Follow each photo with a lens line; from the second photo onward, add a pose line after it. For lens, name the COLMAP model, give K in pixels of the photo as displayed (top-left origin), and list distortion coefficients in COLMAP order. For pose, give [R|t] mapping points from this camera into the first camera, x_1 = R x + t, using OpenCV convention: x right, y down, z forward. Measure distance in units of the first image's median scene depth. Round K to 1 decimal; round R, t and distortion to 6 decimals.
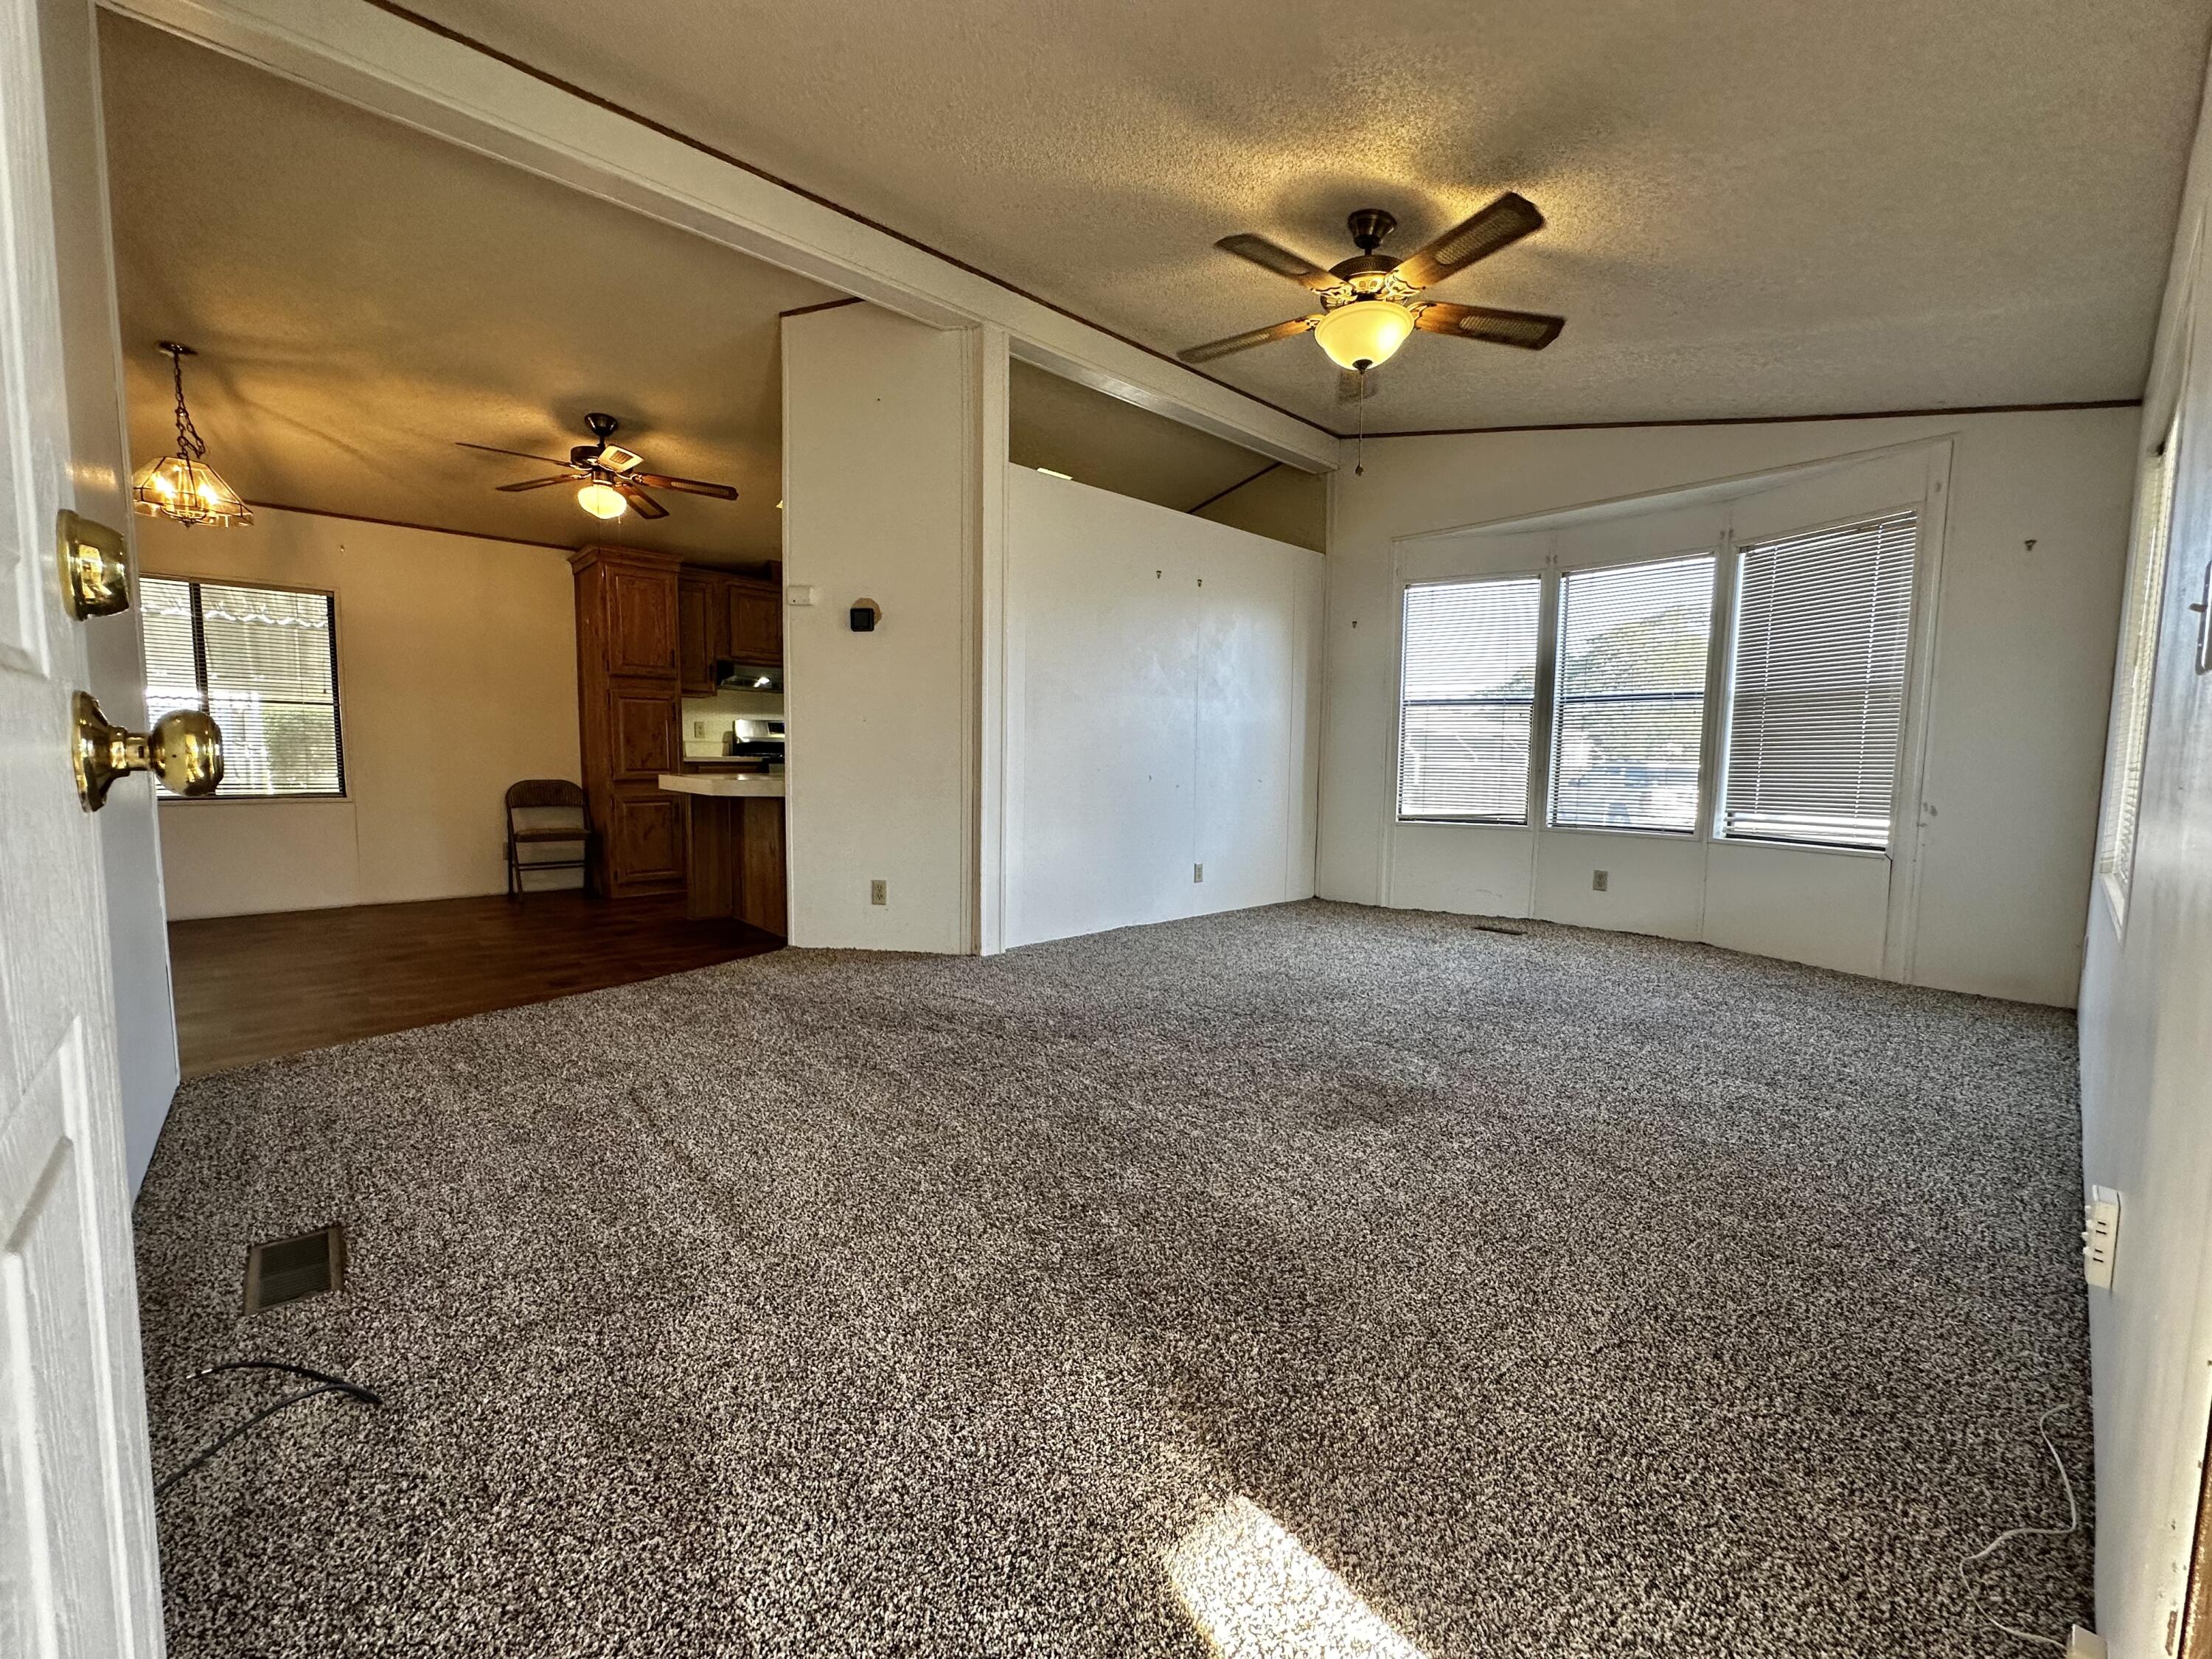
lens RADIAL K [[889.1, 0, 1111.0], [0, 889.1, 831.0], [0, 0, 1]] dist [-0.007458, 0.001229]
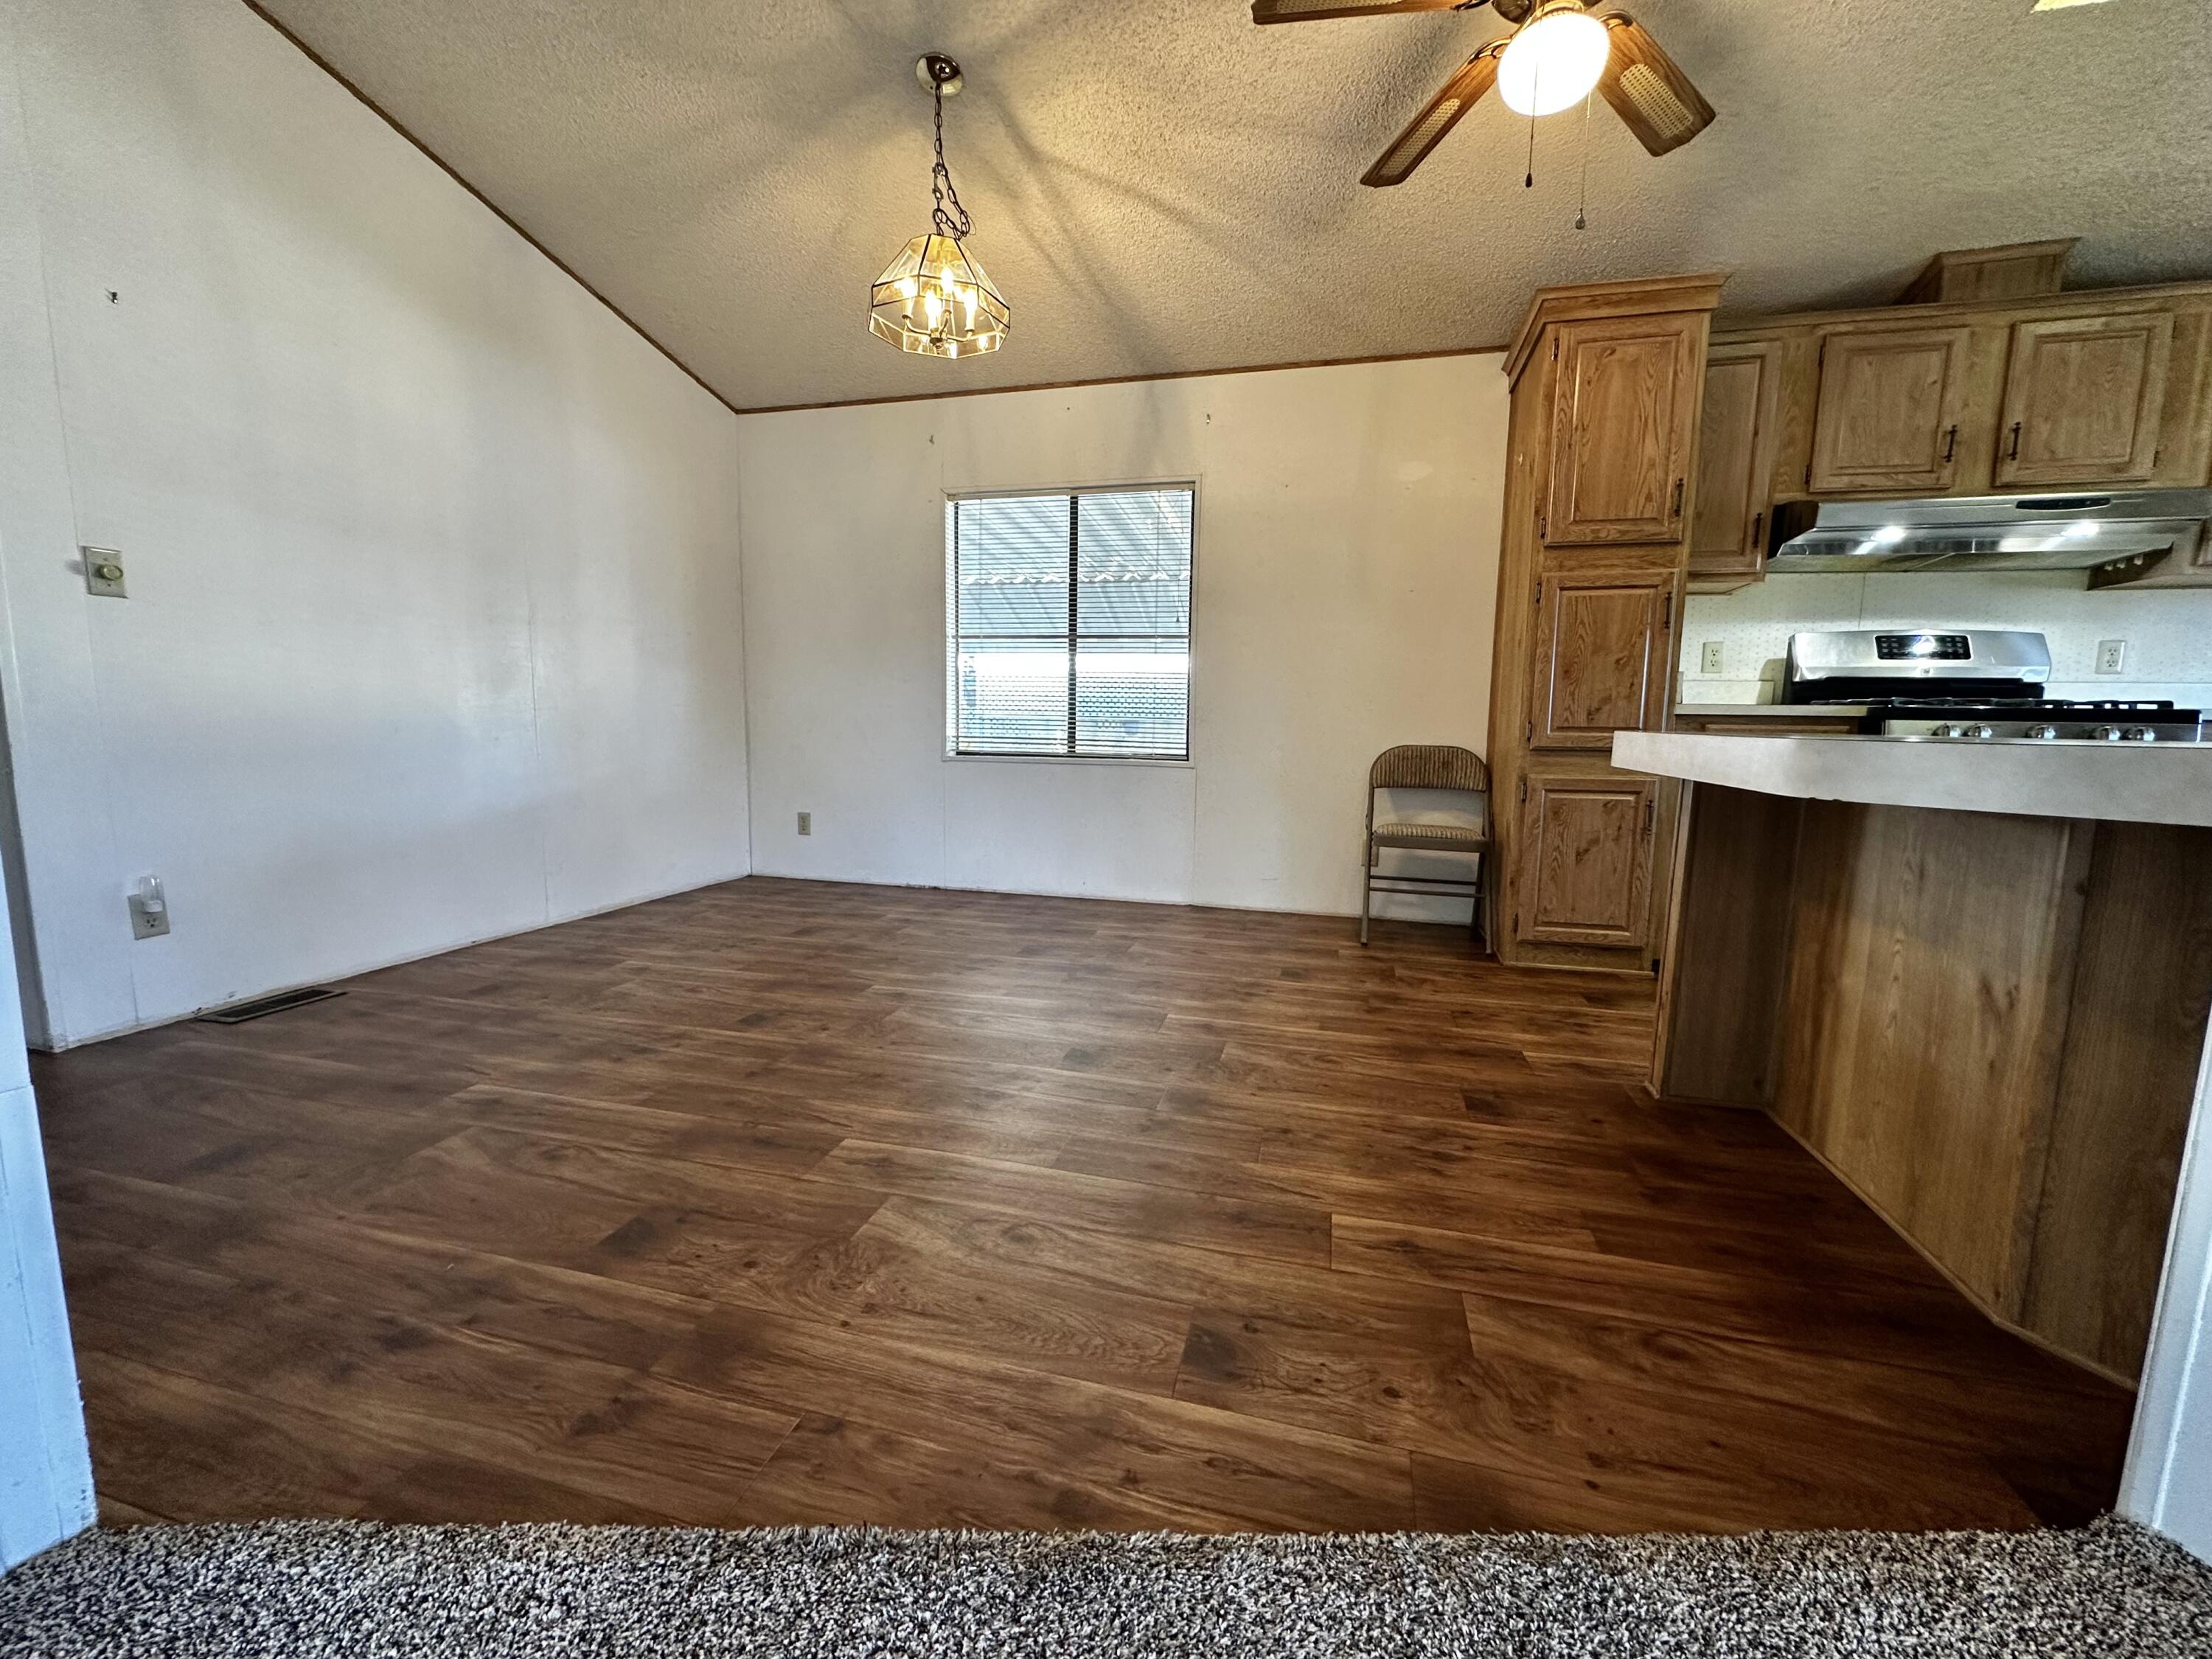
lens RADIAL K [[889.1, 0, 1105.4], [0, 889.1, 835.3], [0, 0, 1]] dist [-0.007458, 0.001229]
pose [[0.536978, 0.104284, -0.837126, -0.247029], [-0.081862, 0.994088, 0.071327, -0.022482], [0.839615, 0.030227, 0.542340, 0.499276]]
